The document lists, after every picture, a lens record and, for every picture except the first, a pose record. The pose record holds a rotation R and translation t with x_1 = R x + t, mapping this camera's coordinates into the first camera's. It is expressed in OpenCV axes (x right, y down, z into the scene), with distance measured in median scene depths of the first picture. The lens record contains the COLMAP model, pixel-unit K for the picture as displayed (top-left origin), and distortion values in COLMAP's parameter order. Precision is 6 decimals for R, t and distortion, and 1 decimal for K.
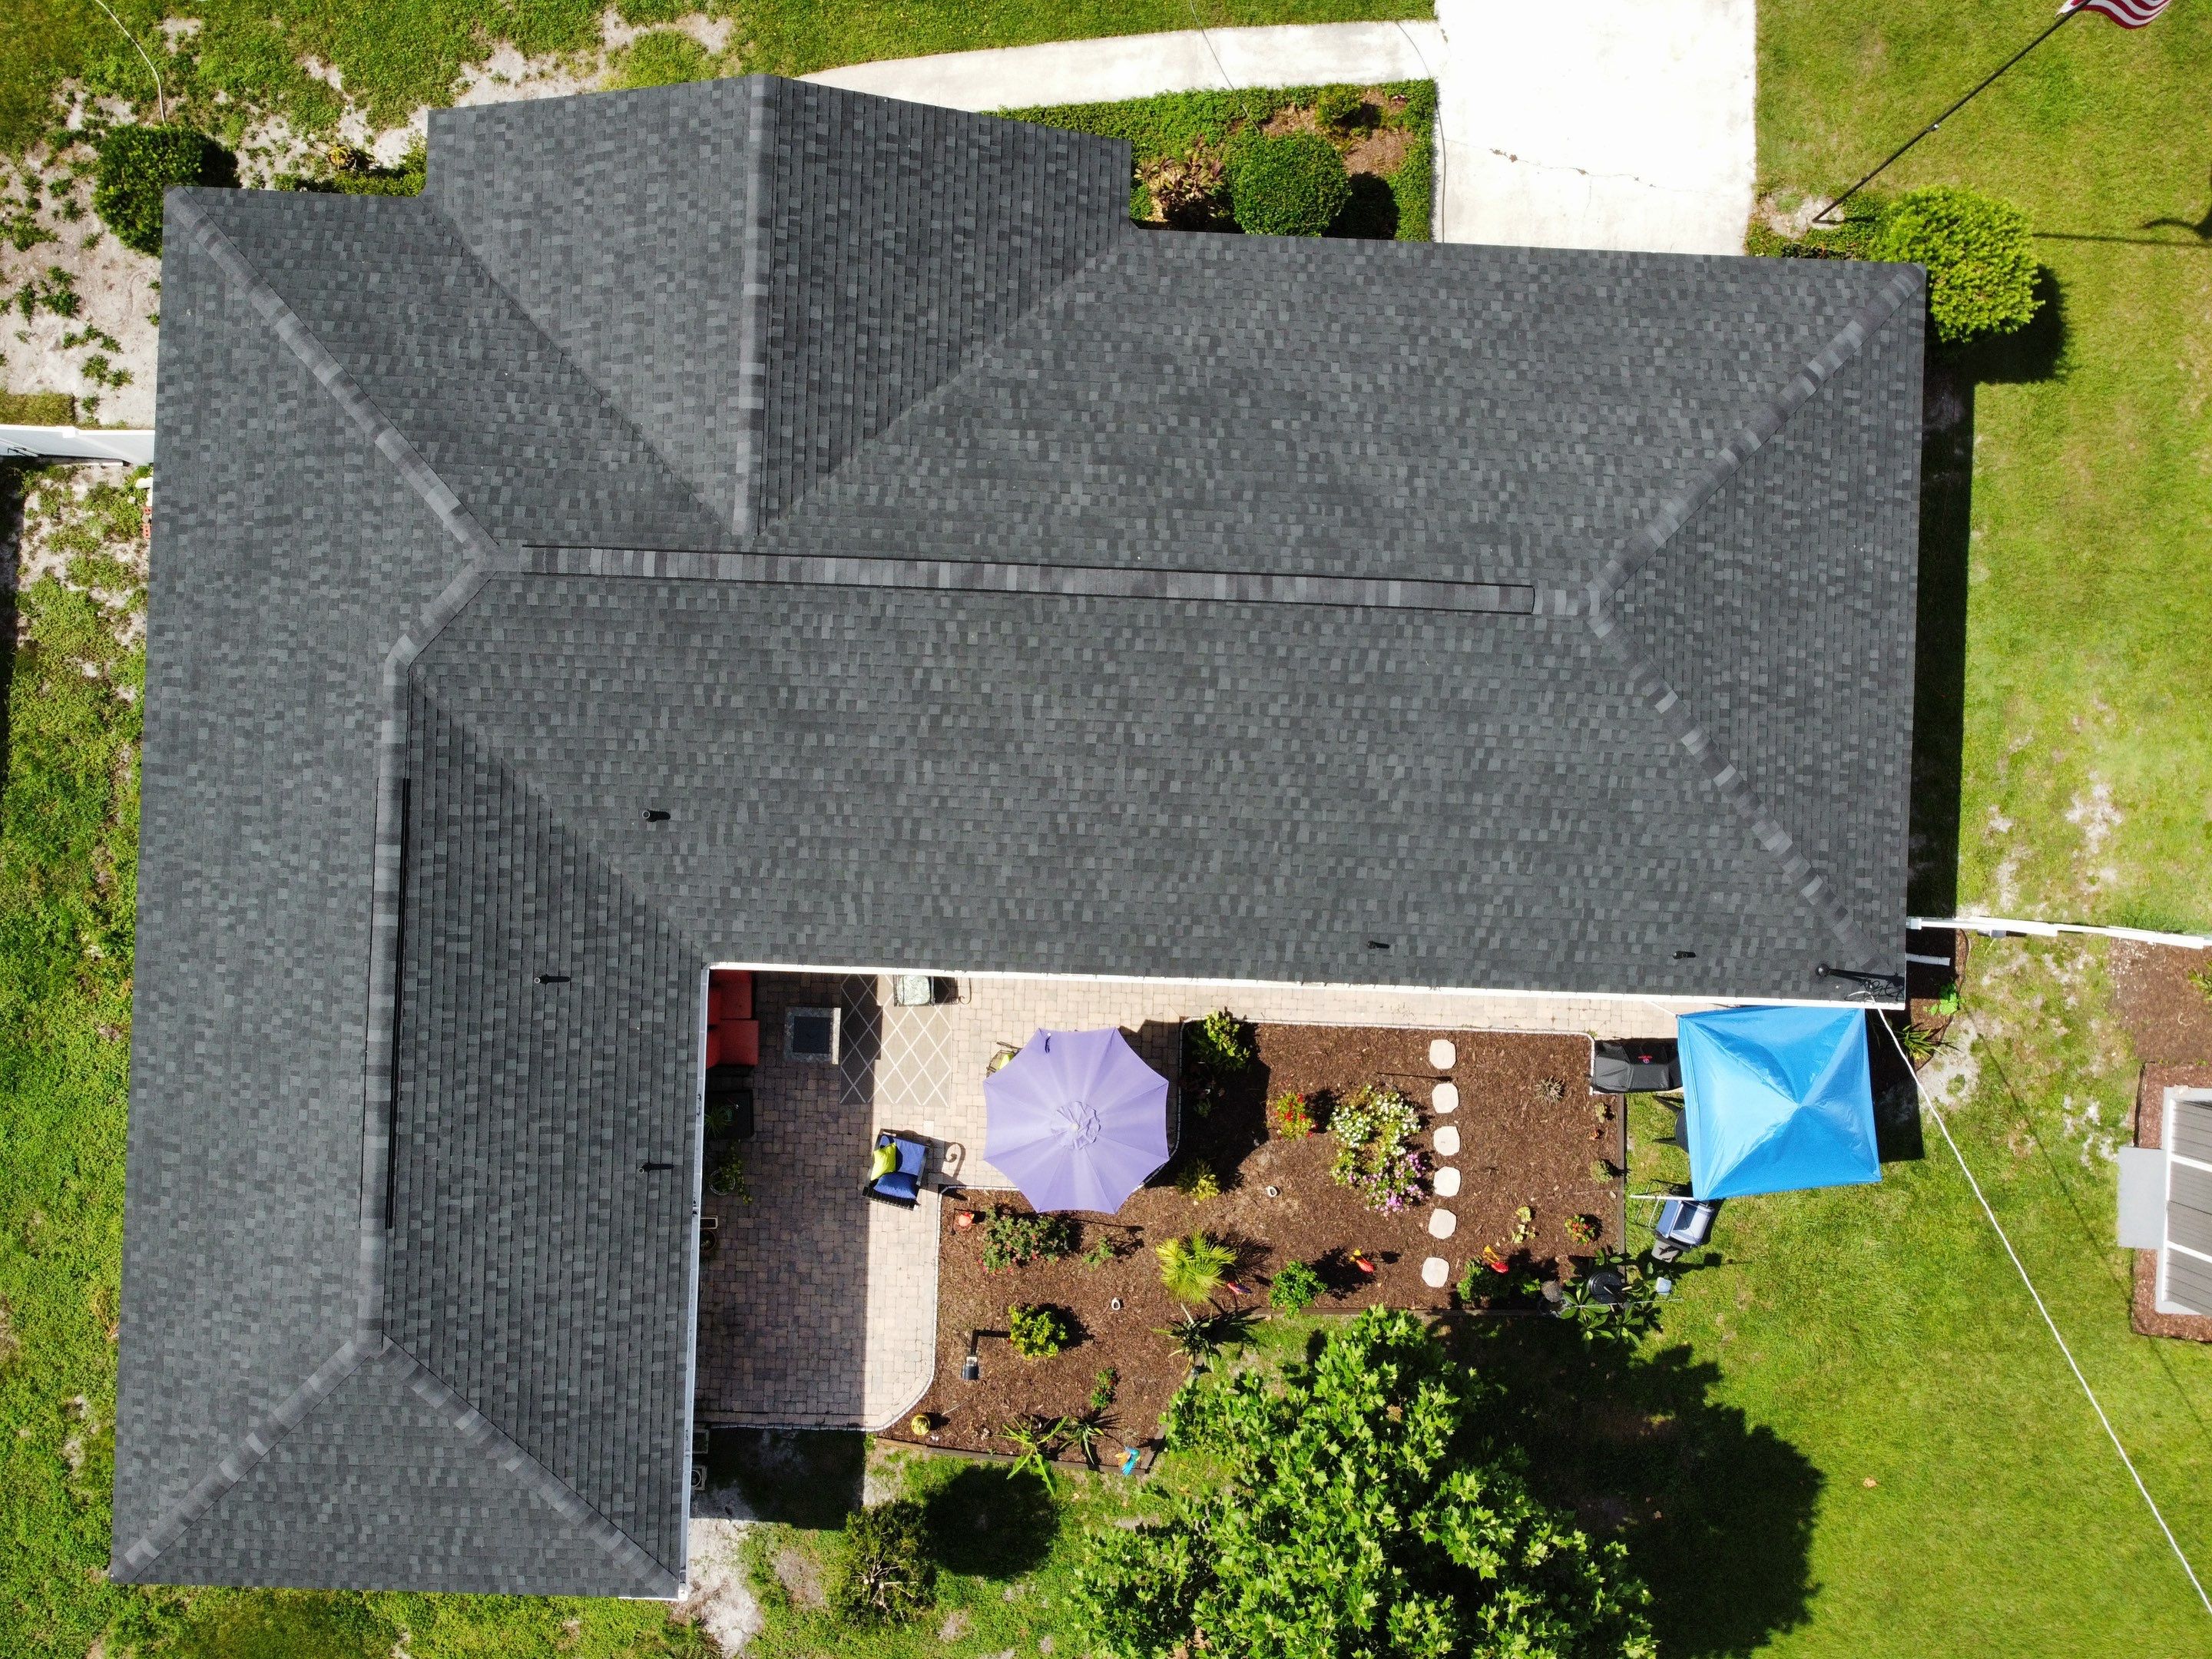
lens RADIAL K [[1647.4, 0, 1082.4], [0, 1647.4, 815.6], [0, 0, 1]] dist [0.004646, 0.000130]
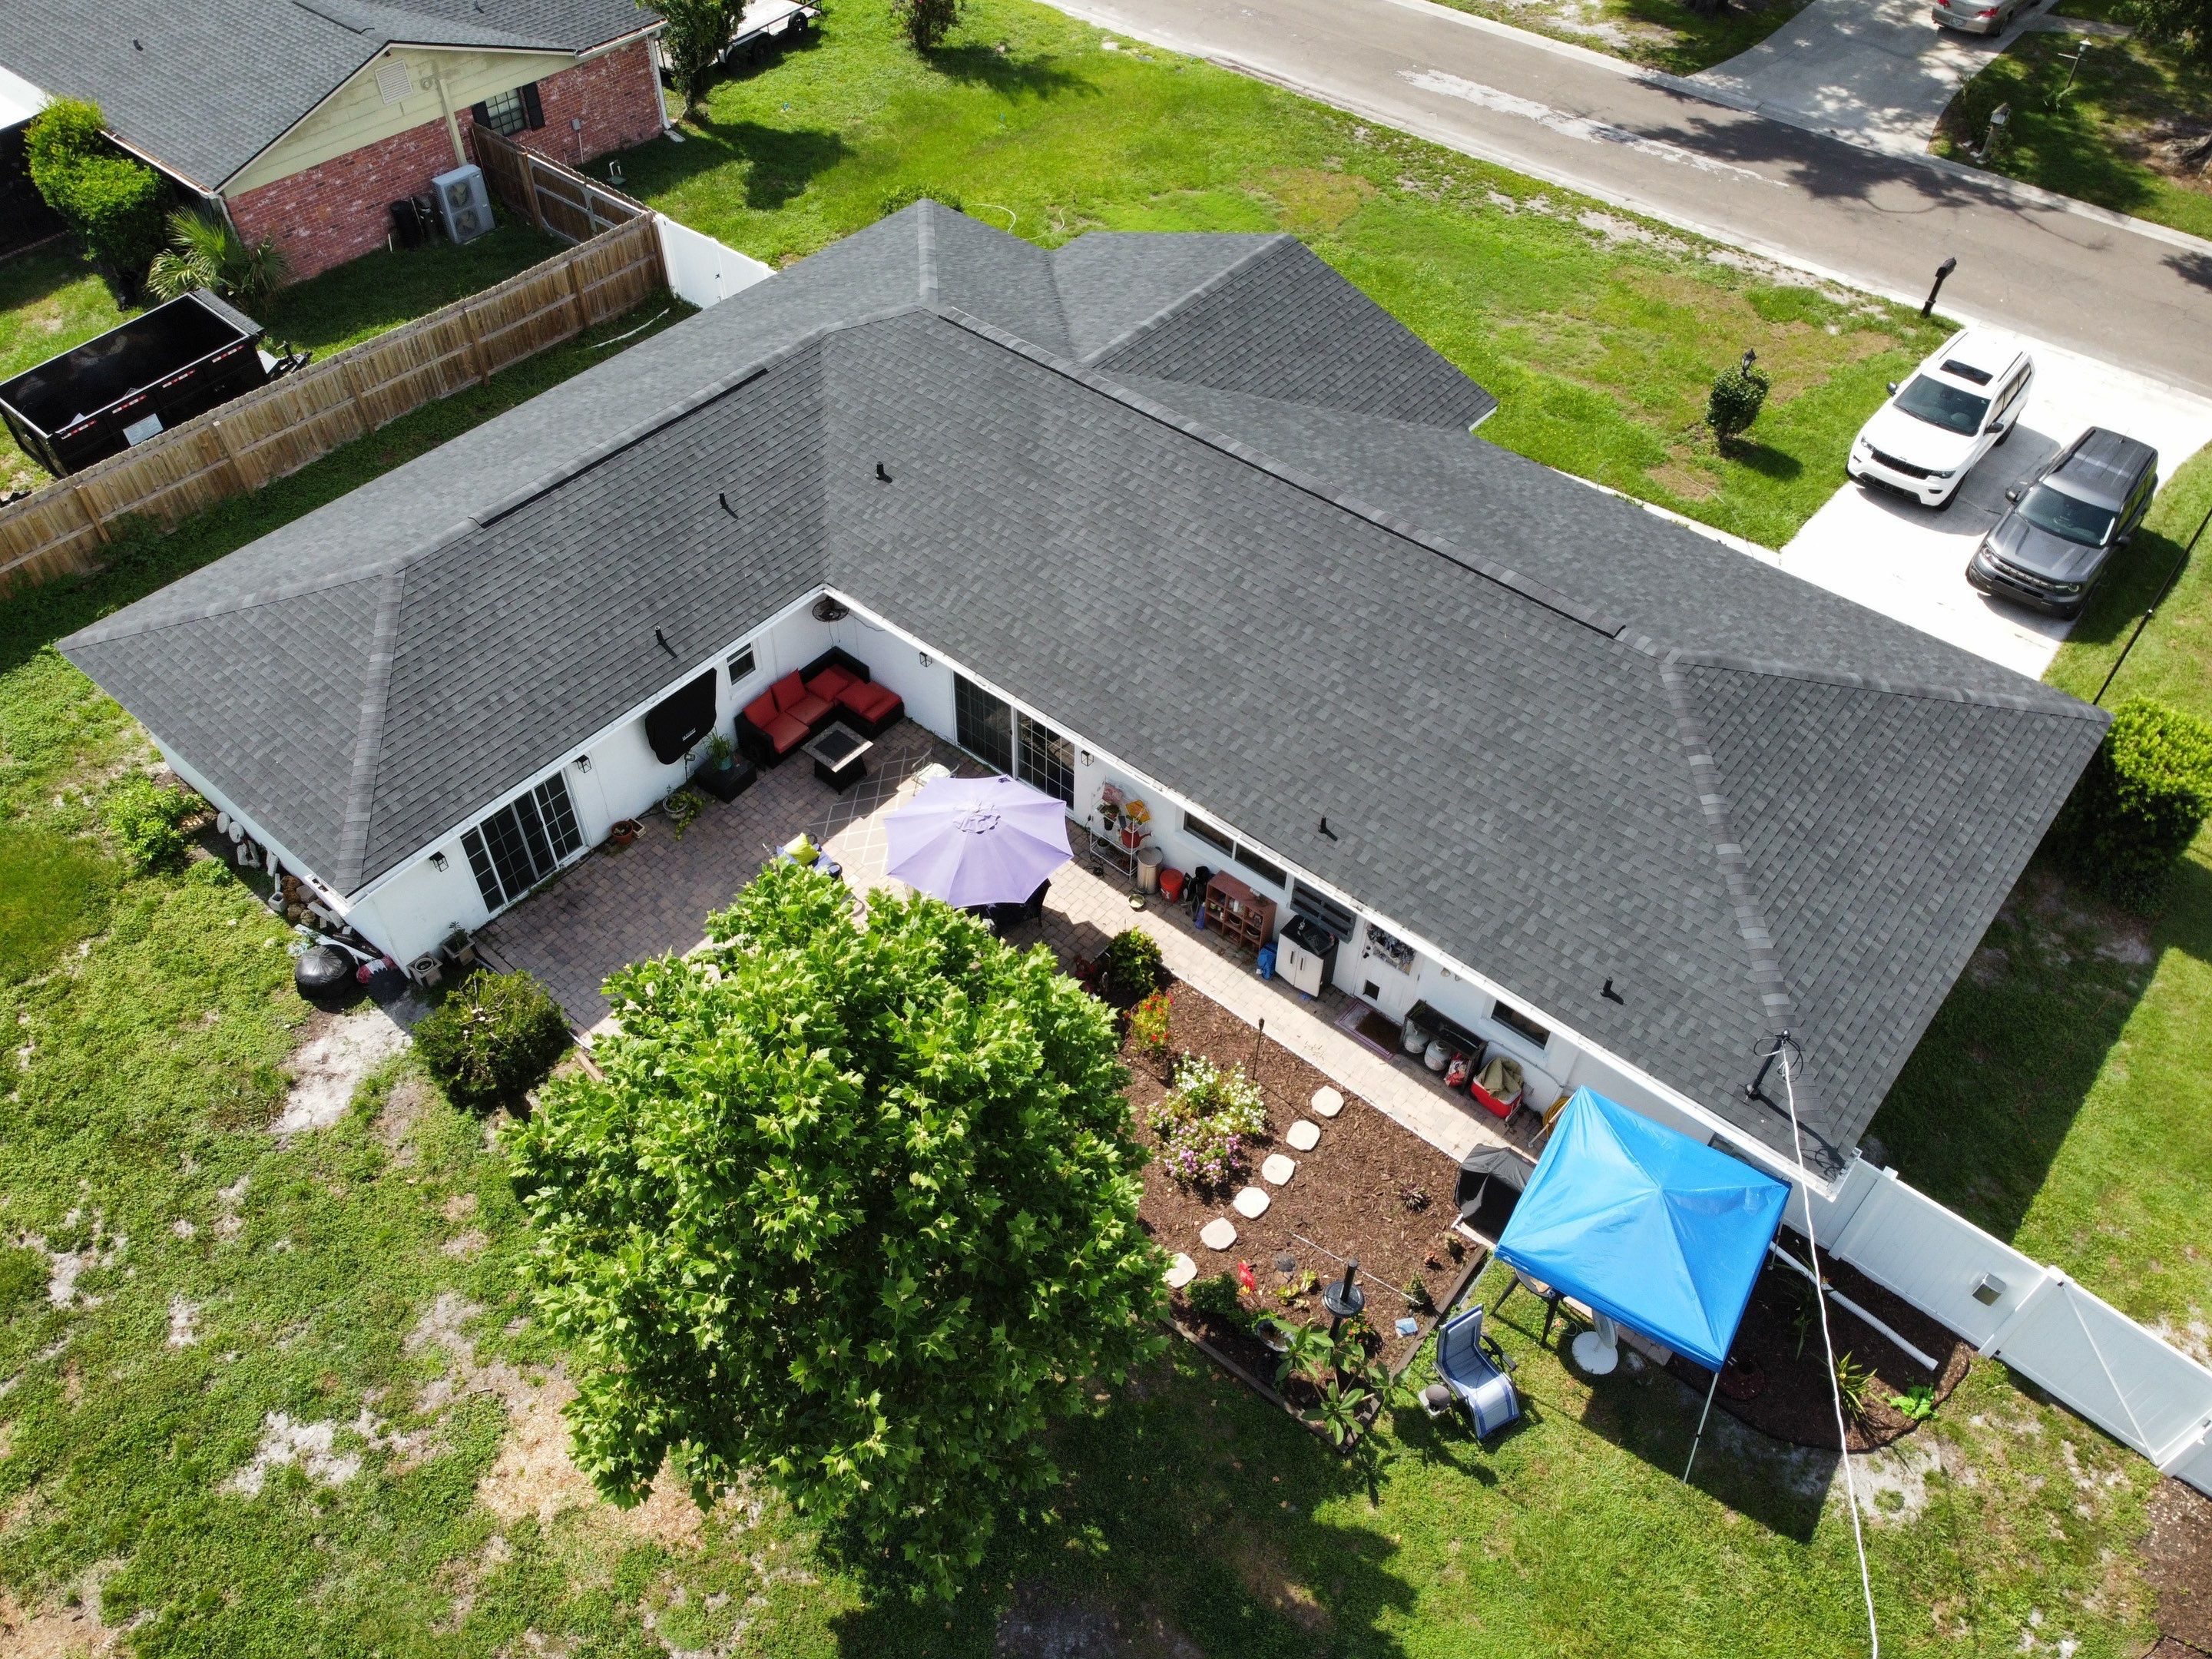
lens RADIAL K [[1647.4, 0, 1083.2], [0, 1647.4, 836.5], [0, 0, 1]] dist [0.004646, 0.000130]
pose [[0.787926, 0.444918, -0.425701, 0.470367], [-0.615685, 0.580768, -0.532580, 0.675624], [0.010279, 0.681731, 0.731531, 0.268984]]
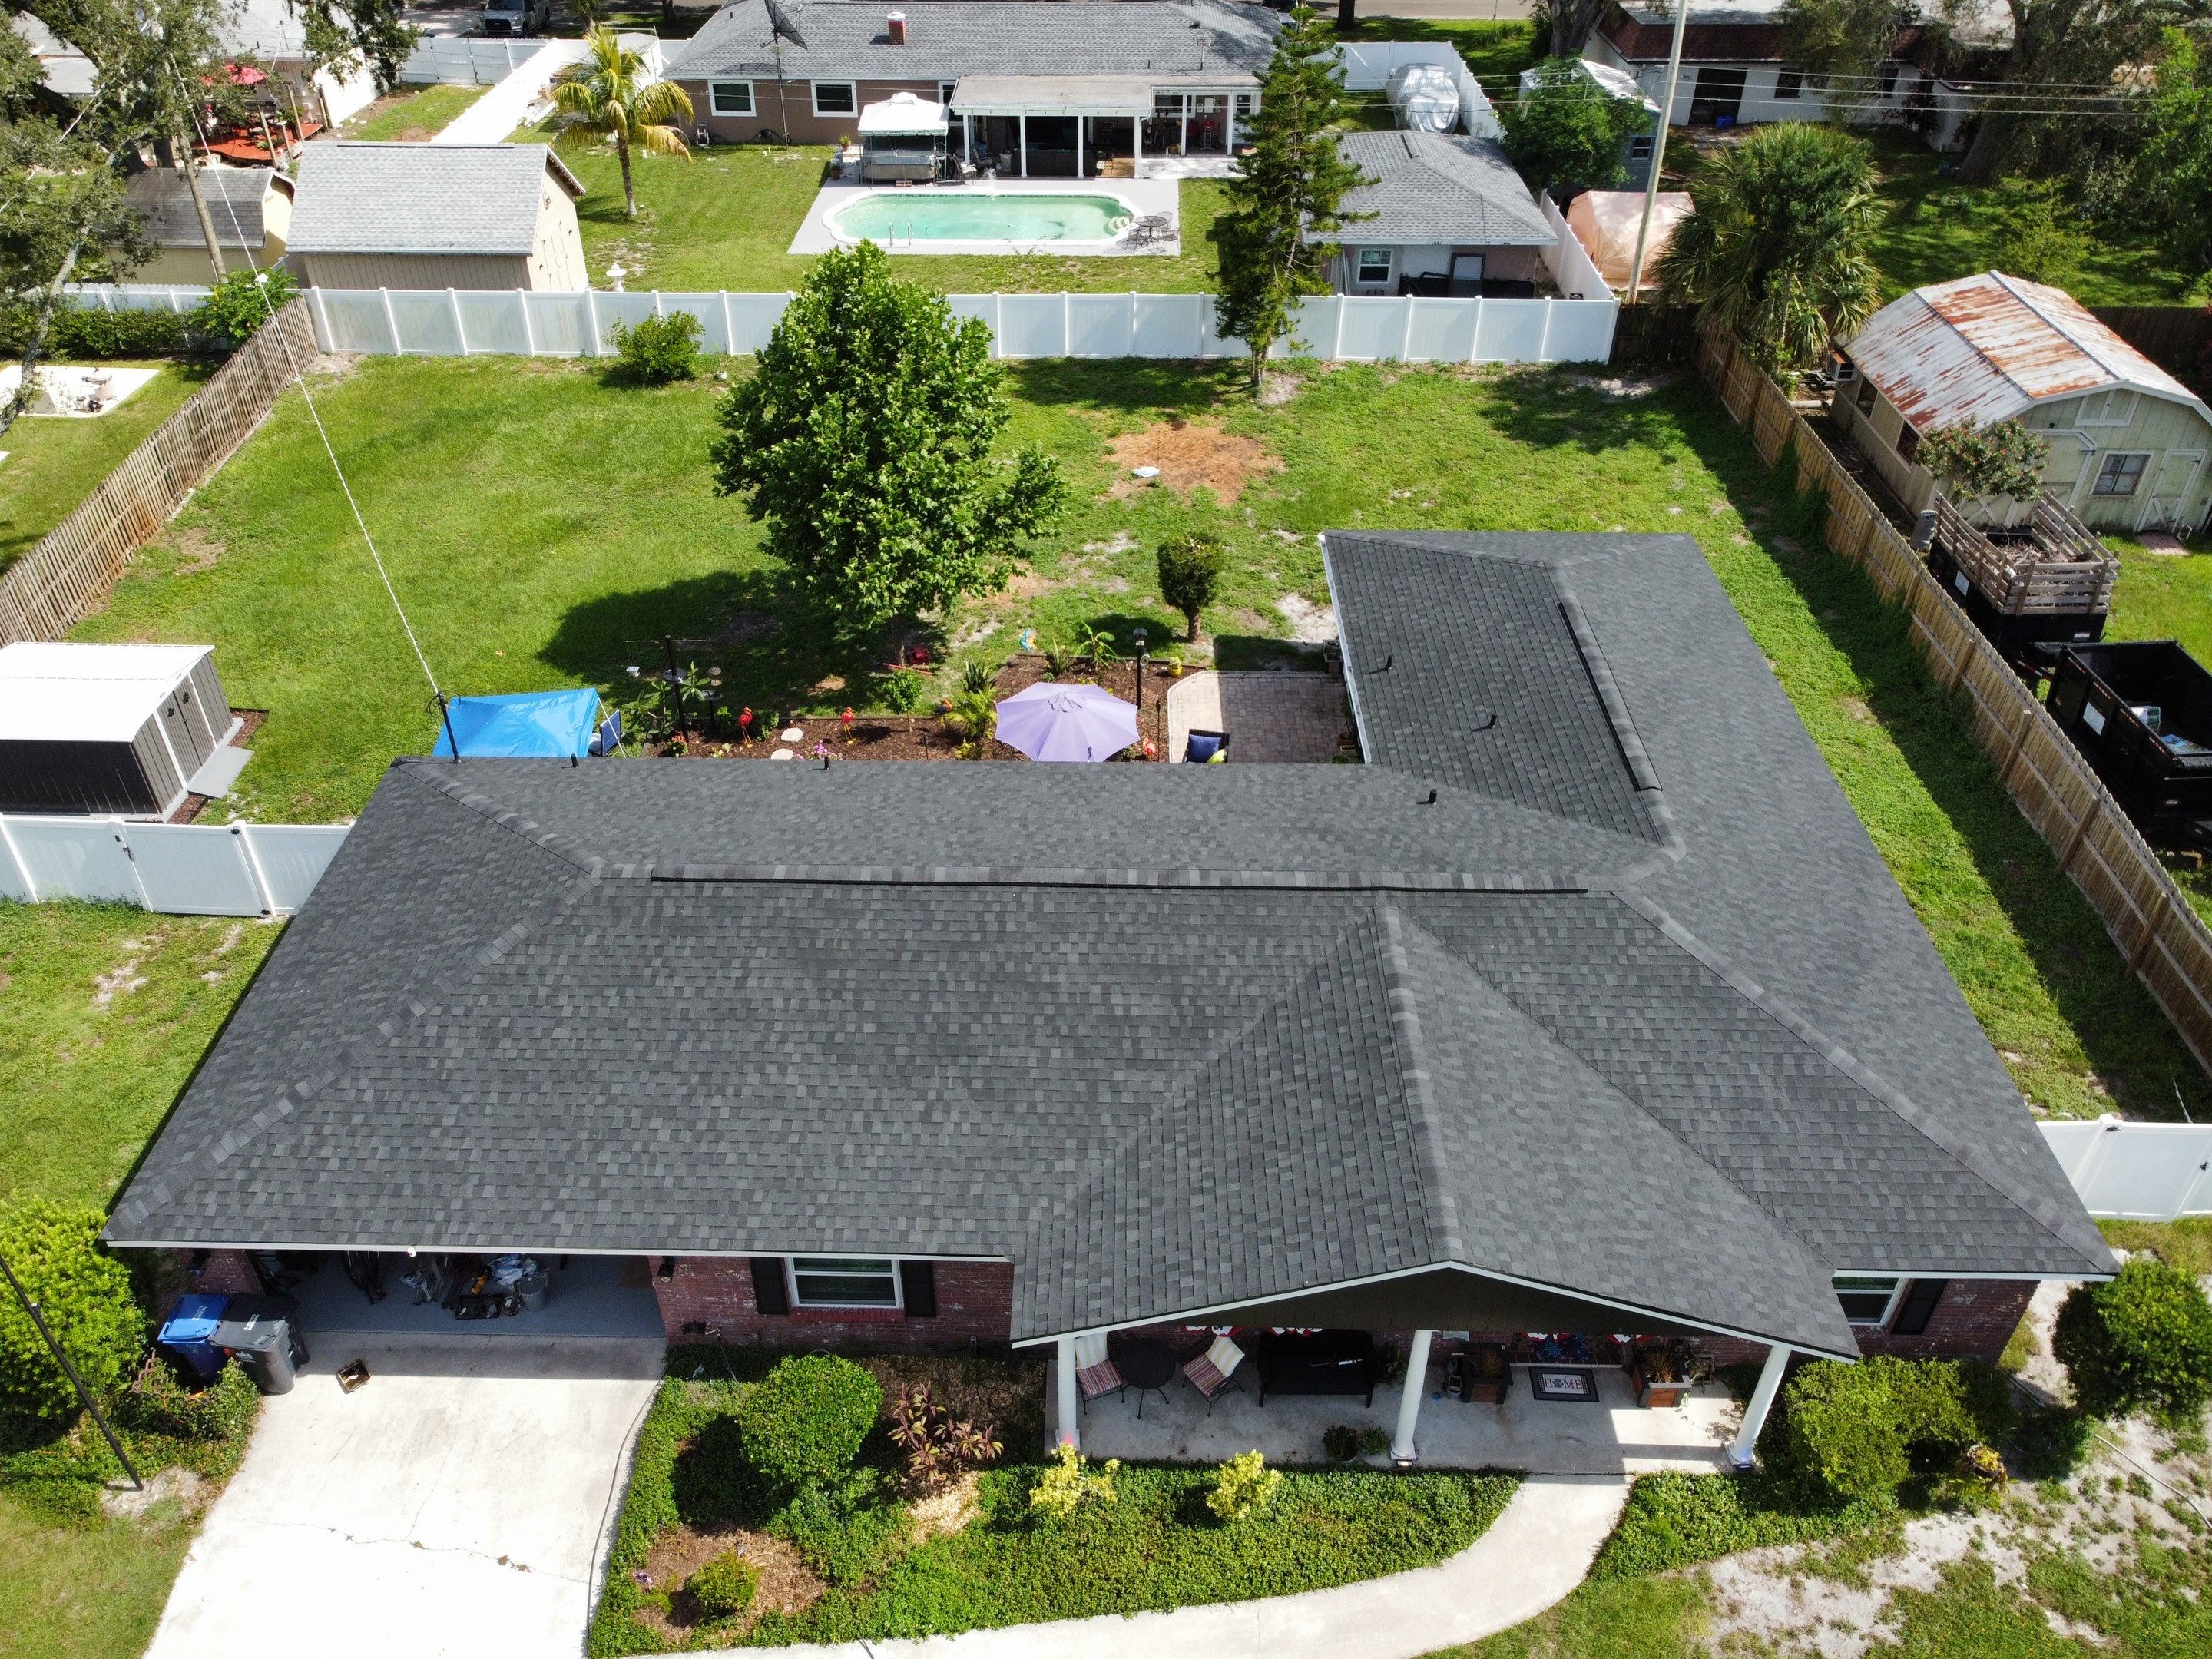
lens RADIAL K [[1647.4, 0, 1077.3], [0, 1647.4, 851.6], [0, 0, 1]] dist [0.004646, 0.000130]
pose [[-0.999701, -0.009372, -0.022600, 0.016976], [-0.012260, -0.607504, 0.794222, -0.898872], [-0.021173, 0.794261, 0.607207, 0.296681]]
